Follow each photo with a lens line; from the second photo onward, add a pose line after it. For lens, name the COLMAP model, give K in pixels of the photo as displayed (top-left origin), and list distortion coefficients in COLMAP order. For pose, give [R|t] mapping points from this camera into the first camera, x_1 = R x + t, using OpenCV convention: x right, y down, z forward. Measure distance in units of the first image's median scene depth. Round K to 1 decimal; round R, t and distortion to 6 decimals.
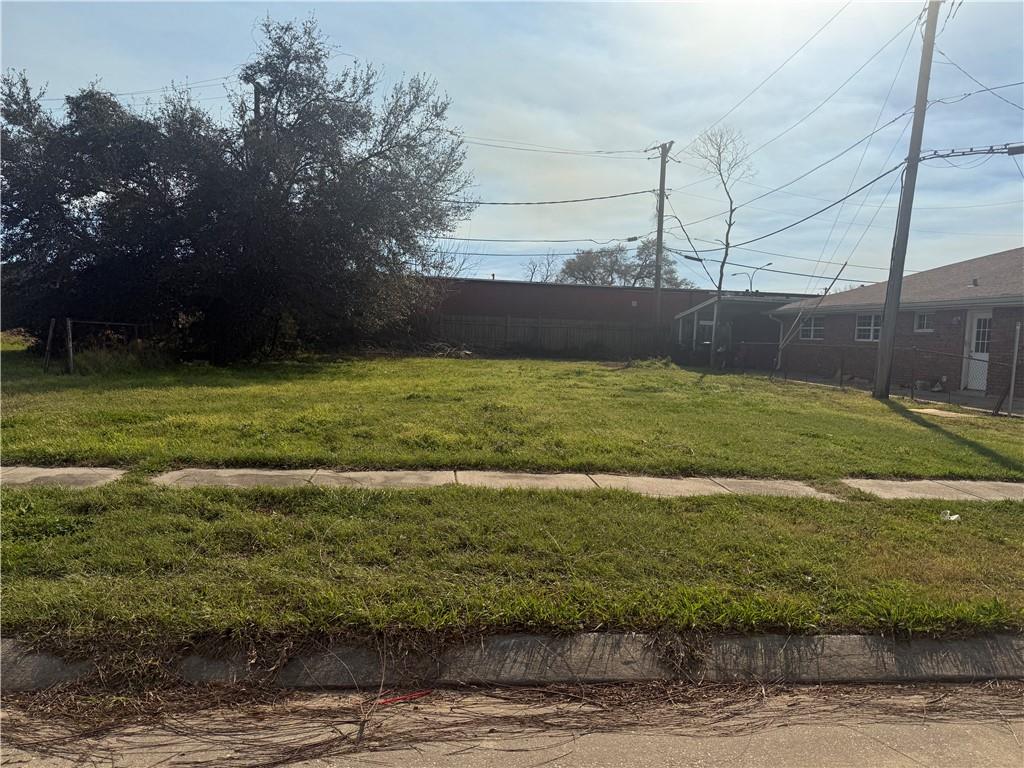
lens RADIAL K [[740.2, 0, 515.8], [0, 740.2, 394.0], [0, 0, 1]] dist [0.071390, -0.089651]
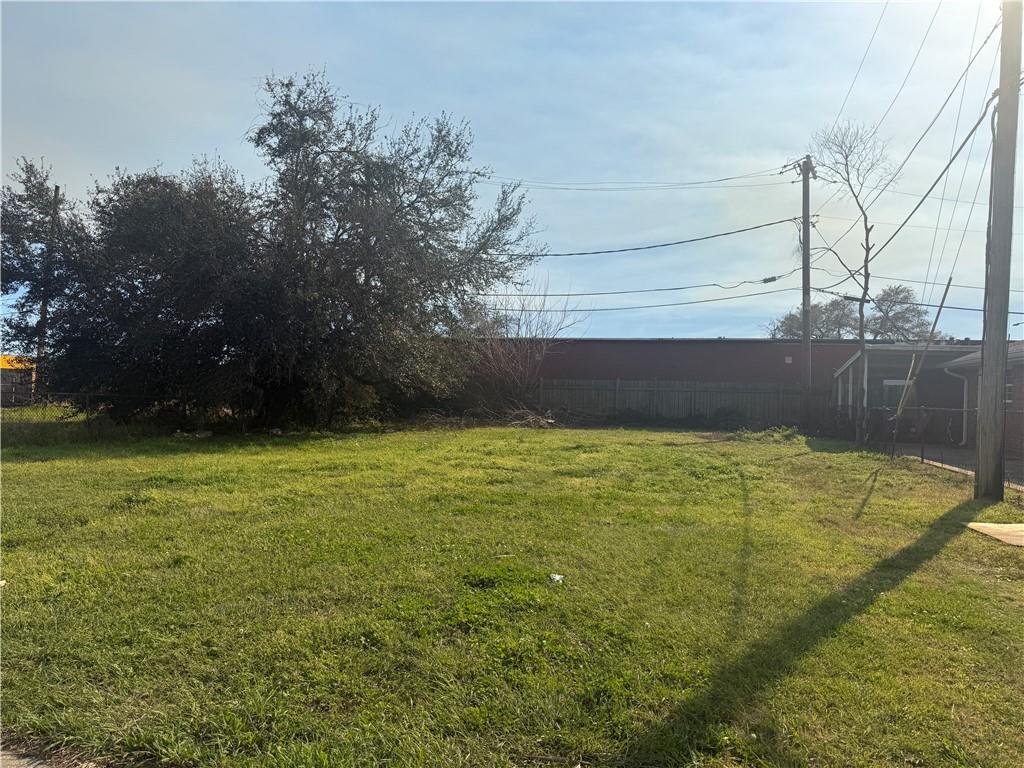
lens RADIAL K [[741.1, 0, 512.0], [0, 741.1, 384.0], [0, 0, 1]] dist [0.065945, -0.075173]
pose [[0.930423, -0.021567, -0.365853, 0.323839], [-0.017158, 0.994609, -0.102266, -0.016141], [0.366087, 0.101428, 0.925037, 0.278057]]
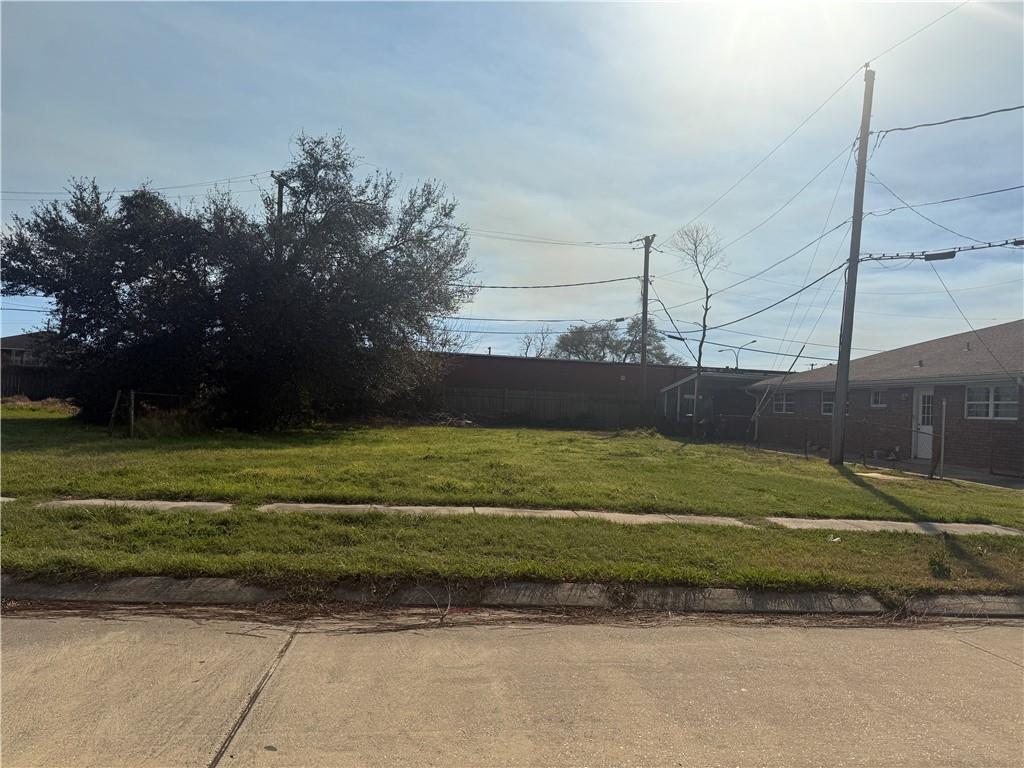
lens RADIAL K [[741.1, 0, 512.0], [0, 741.1, 384.0], [0, 0, 1]] dist [0.065945, -0.075173]
pose [[0.999975, 0.006752, 0.002071, -0.005982], [-0.006484, 0.993938, -0.109751, 0.010480], [-0.002799, 0.109734, 0.993957, -0.122469]]
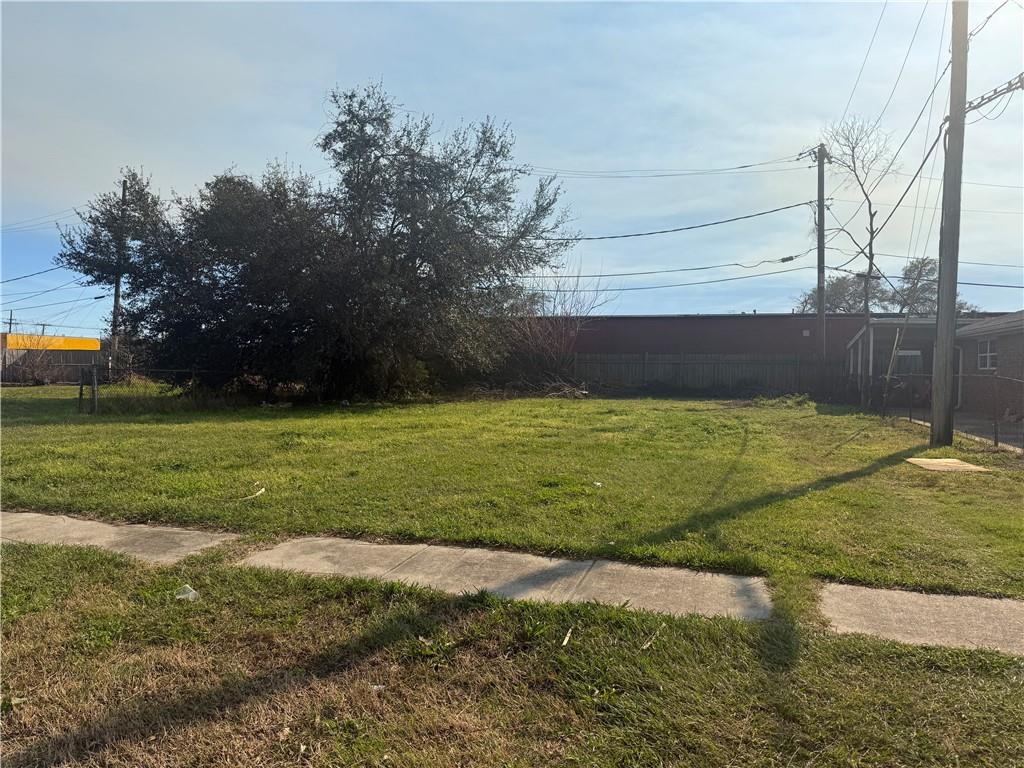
lens RADIAL K [[751.3, 0, 515.1], [0, 751.3, 391.2], [0, 0, 1]] dist [0.043043, -0.005141]
pose [[0.916582, -0.015925, -0.399530, 0.367050], [-0.008934, 0.998141, -0.060282, 0.001839], [0.399748, 0.058823, 0.914736, 0.127125]]
